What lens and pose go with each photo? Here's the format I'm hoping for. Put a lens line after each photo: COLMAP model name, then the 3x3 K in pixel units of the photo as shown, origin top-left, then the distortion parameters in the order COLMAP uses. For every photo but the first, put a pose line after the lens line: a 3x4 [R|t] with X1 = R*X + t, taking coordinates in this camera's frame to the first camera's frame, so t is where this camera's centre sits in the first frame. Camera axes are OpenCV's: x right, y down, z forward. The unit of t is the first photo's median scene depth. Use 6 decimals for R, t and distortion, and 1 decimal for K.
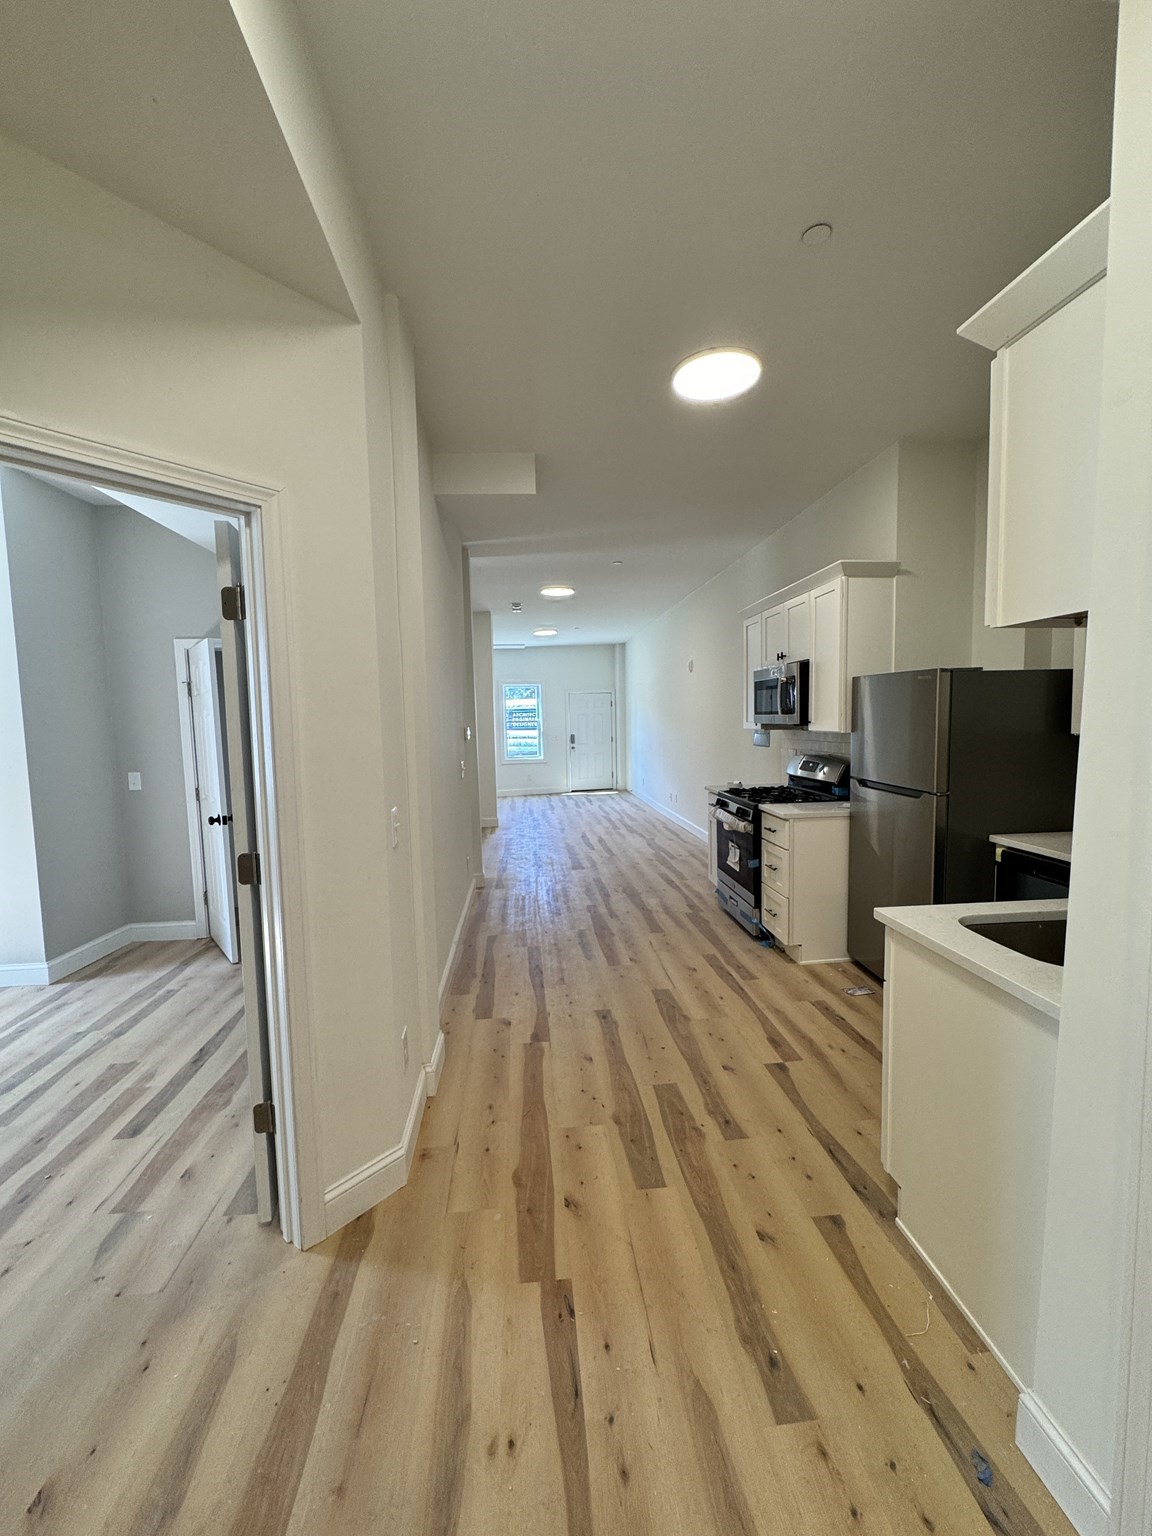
lens RADIAL K [[614.4, 0, 580.9], [0, 614.4, 765.0], [0, 0, 1]] dist [0.000559, -0.000473]
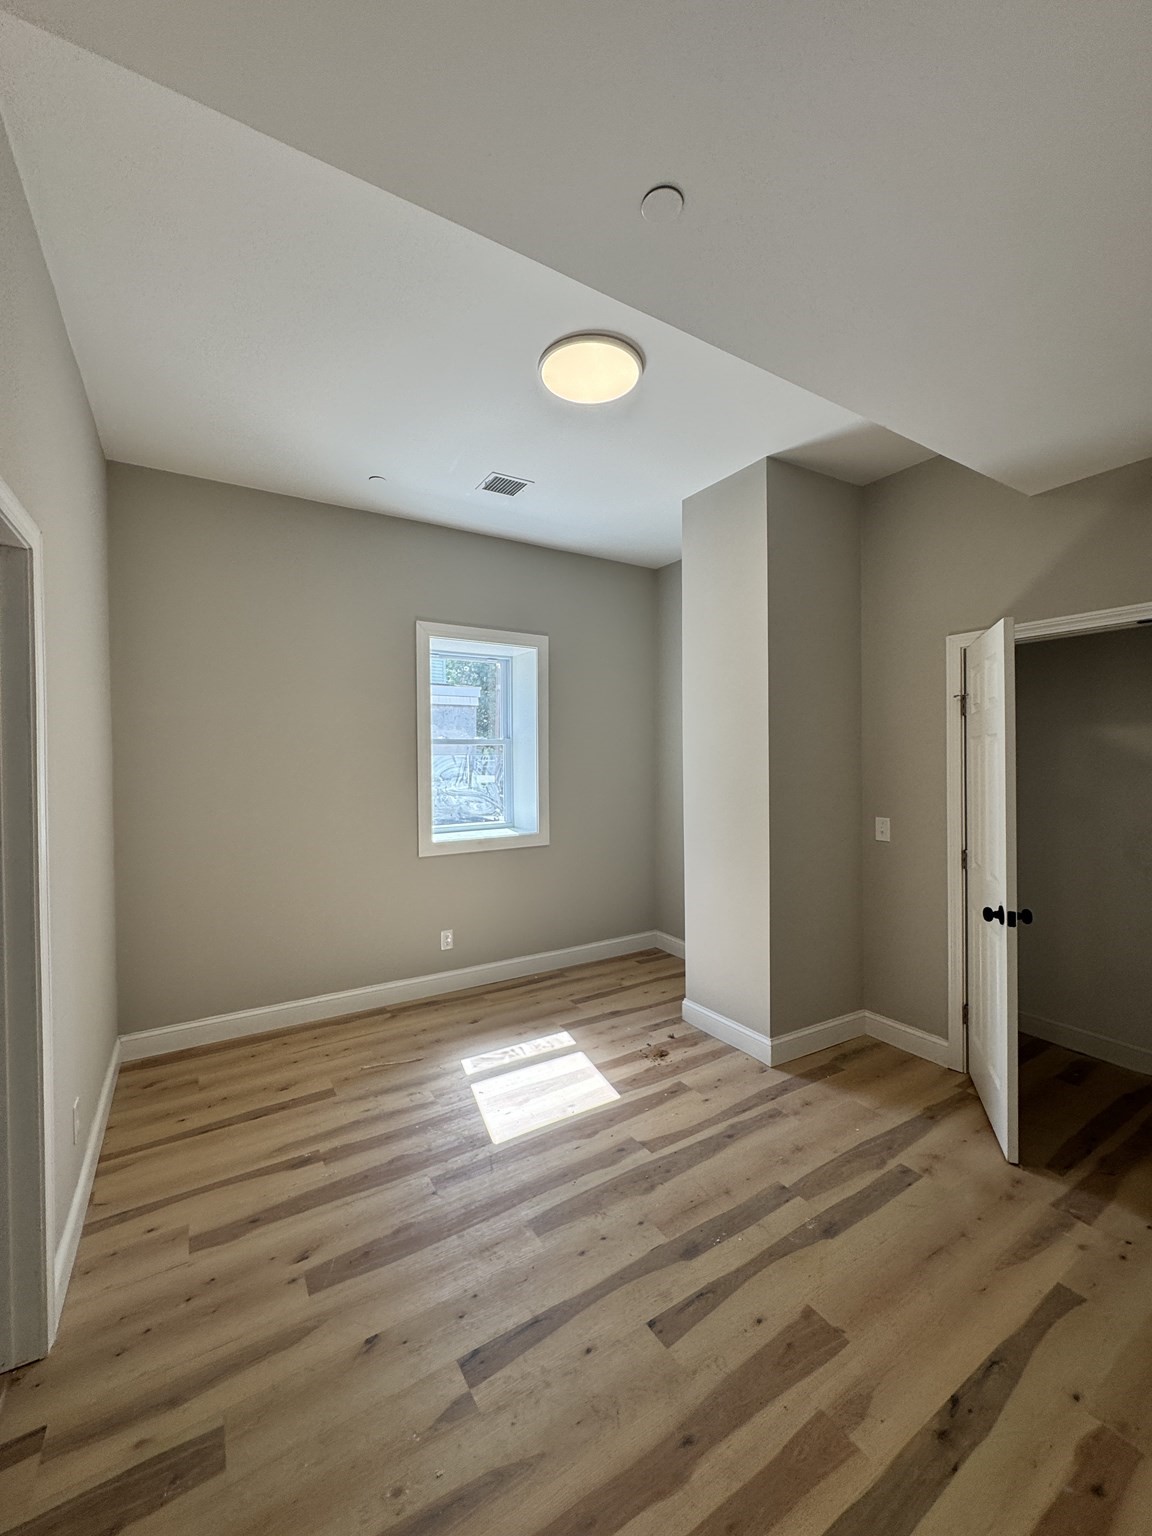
lens RADIAL K [[614.4, 0, 572.0], [0, 614.4, 767.5], [0, 0, 1]] dist [0.000559, -0.000473]
pose [[0.446234, 0.034225, -0.894262, -0.242711], [-0.068943, 0.997613, 0.003778, -0.030014], [0.892257, 0.059967, 0.447529, 0.344815]]
